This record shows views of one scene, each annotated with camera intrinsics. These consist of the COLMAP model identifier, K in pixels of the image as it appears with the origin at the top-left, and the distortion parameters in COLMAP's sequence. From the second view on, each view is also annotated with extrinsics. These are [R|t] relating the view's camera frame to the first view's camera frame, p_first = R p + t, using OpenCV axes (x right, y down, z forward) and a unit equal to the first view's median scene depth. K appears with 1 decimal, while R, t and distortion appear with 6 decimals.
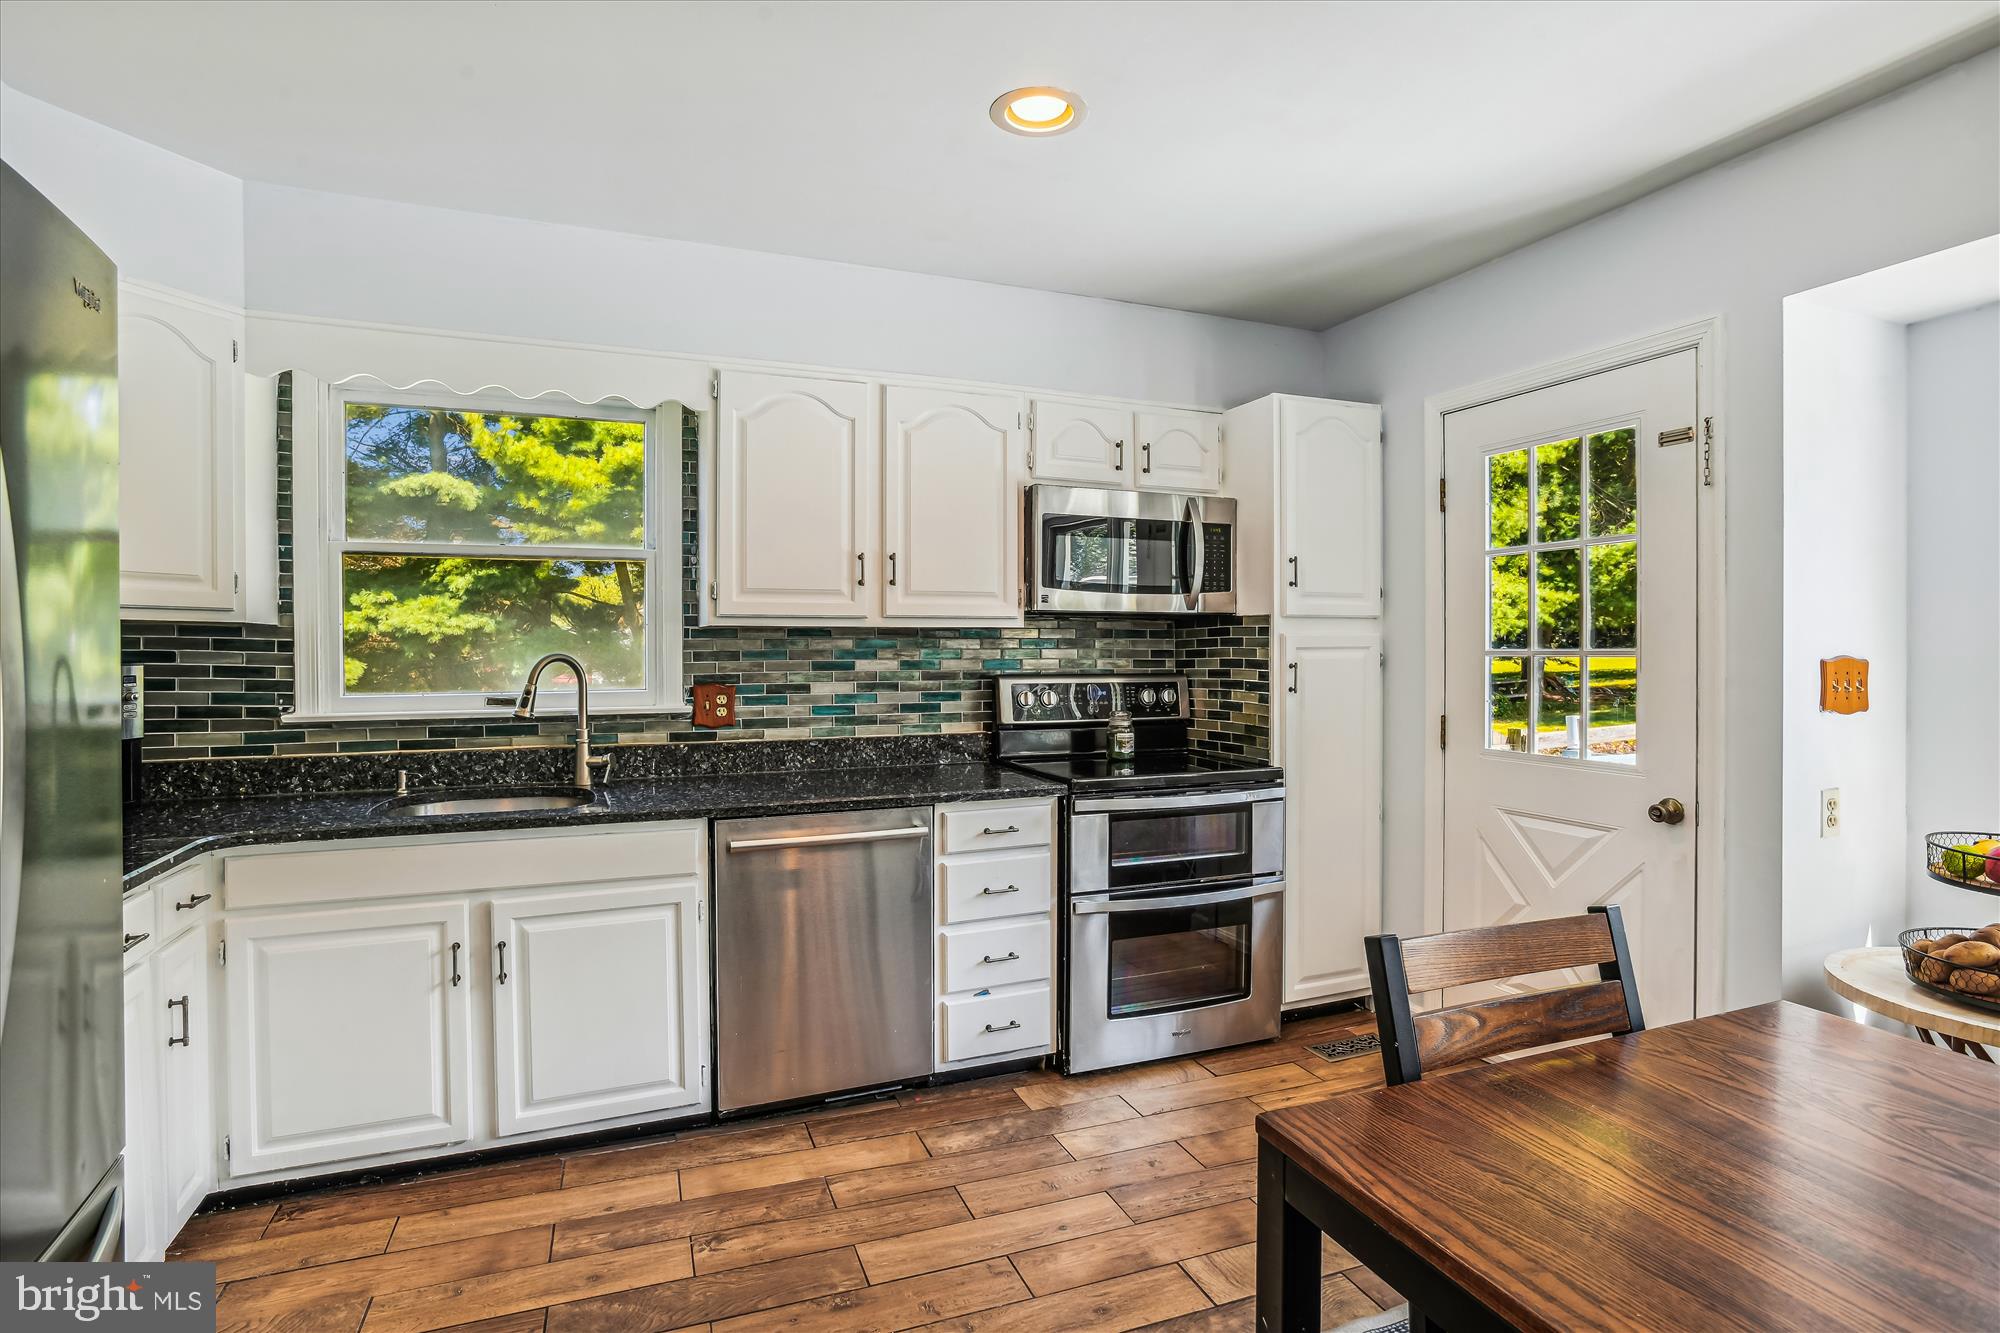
lens RADIAL K [[1039.4, 0, 992.9], [0, 1039.4, 659.6], [0, 0, 1]] dist [-0.060088, 0.034597]
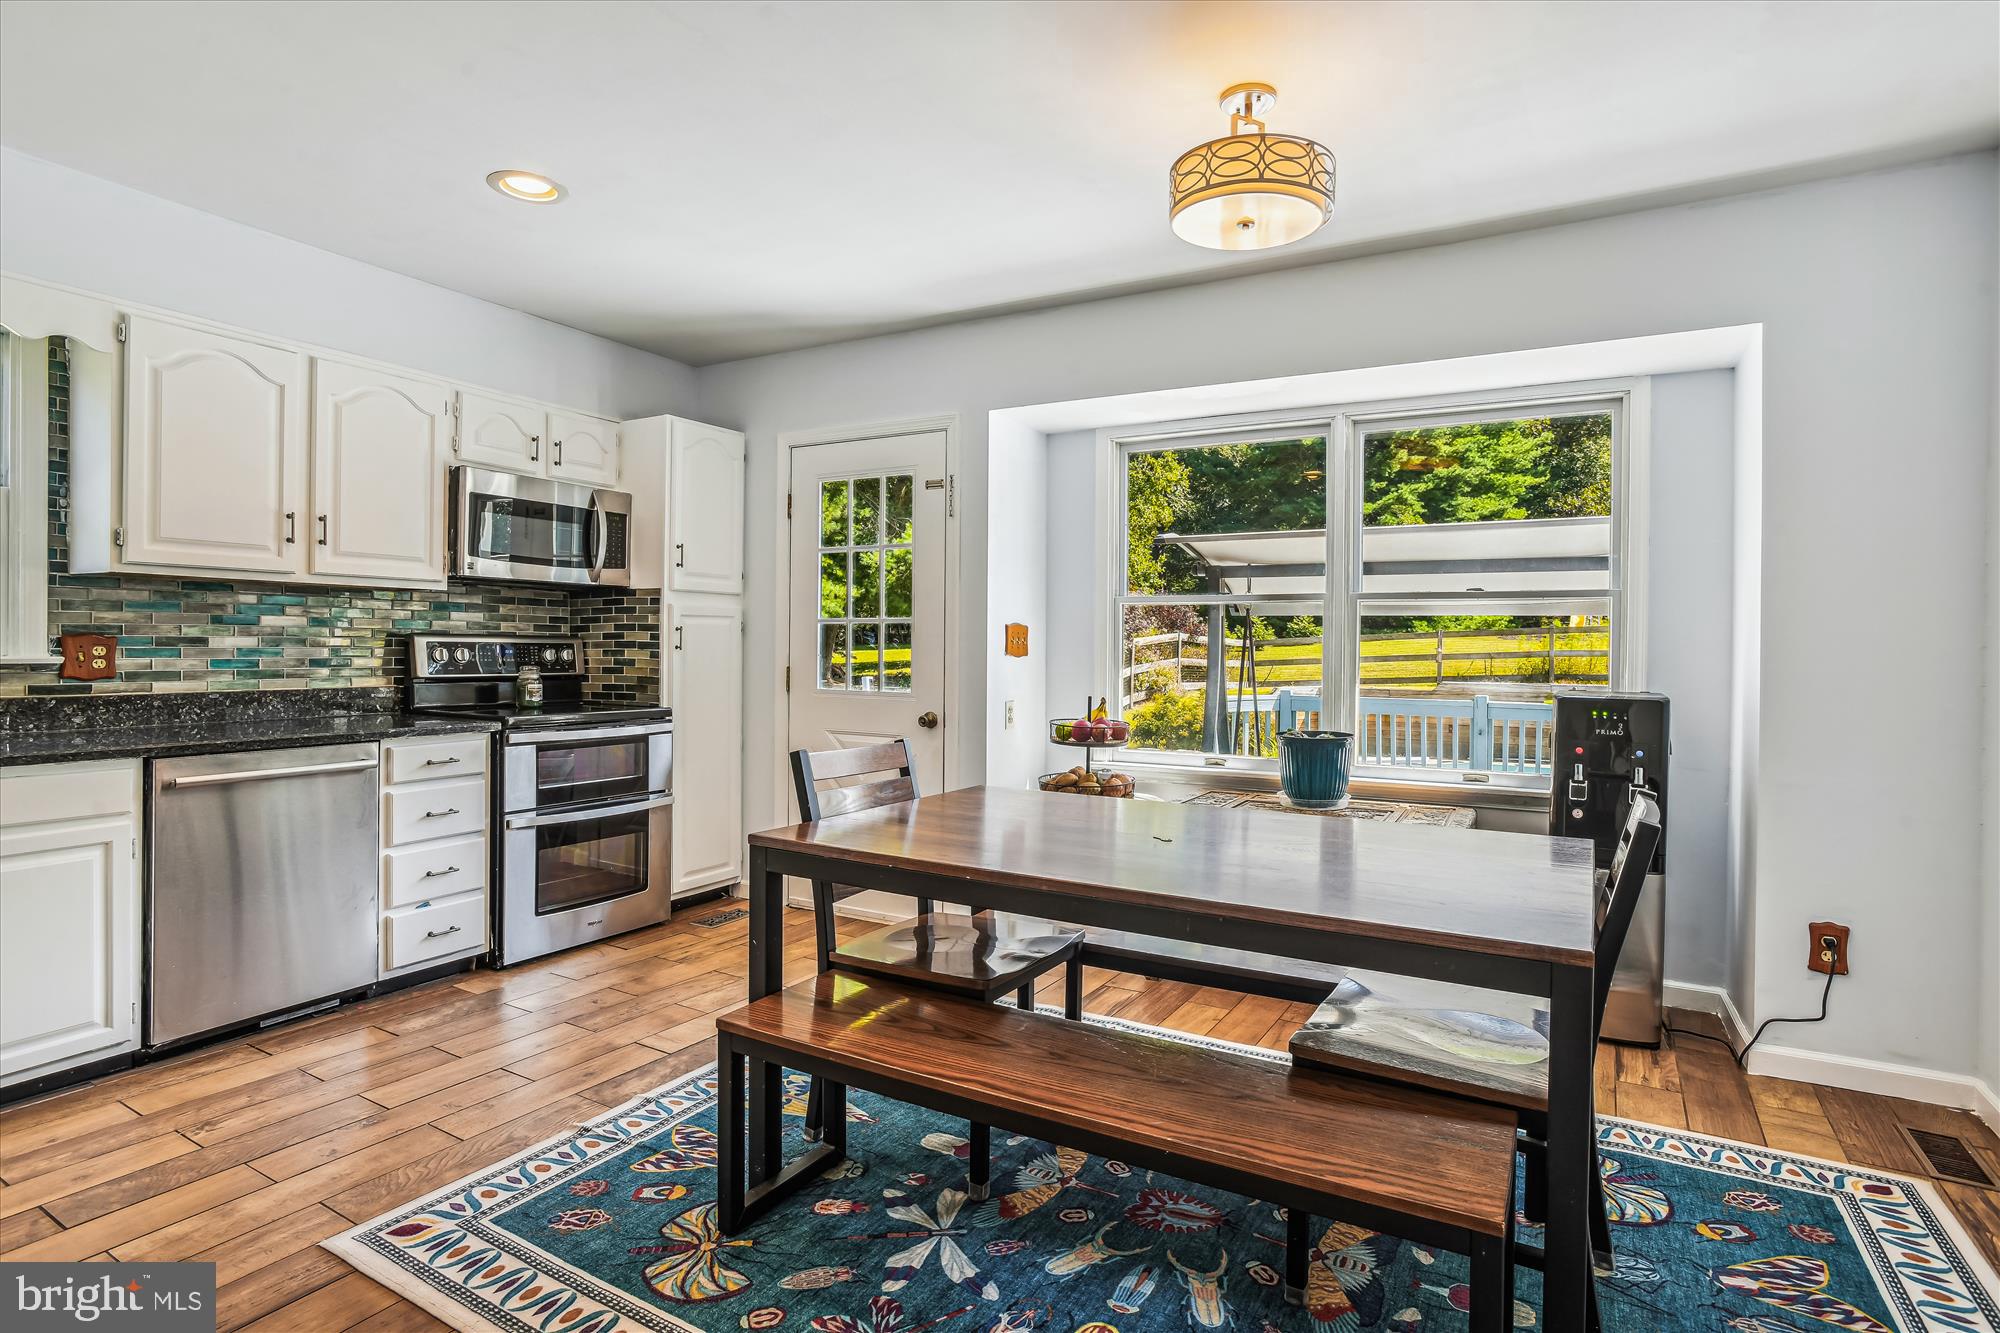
lens RADIAL K [[1030.9, 0, 1021.0], [0, 1030.9, 661.6], [0, 0, 1]] dist [-0.058250, 0.034700]
pose [[0.777847, 0.001324, 0.628452, -0.182902], [-0.005779, 0.999971, 0.005047, 0.038792], [-0.628427, -0.007558, 0.777832, -0.264359]]
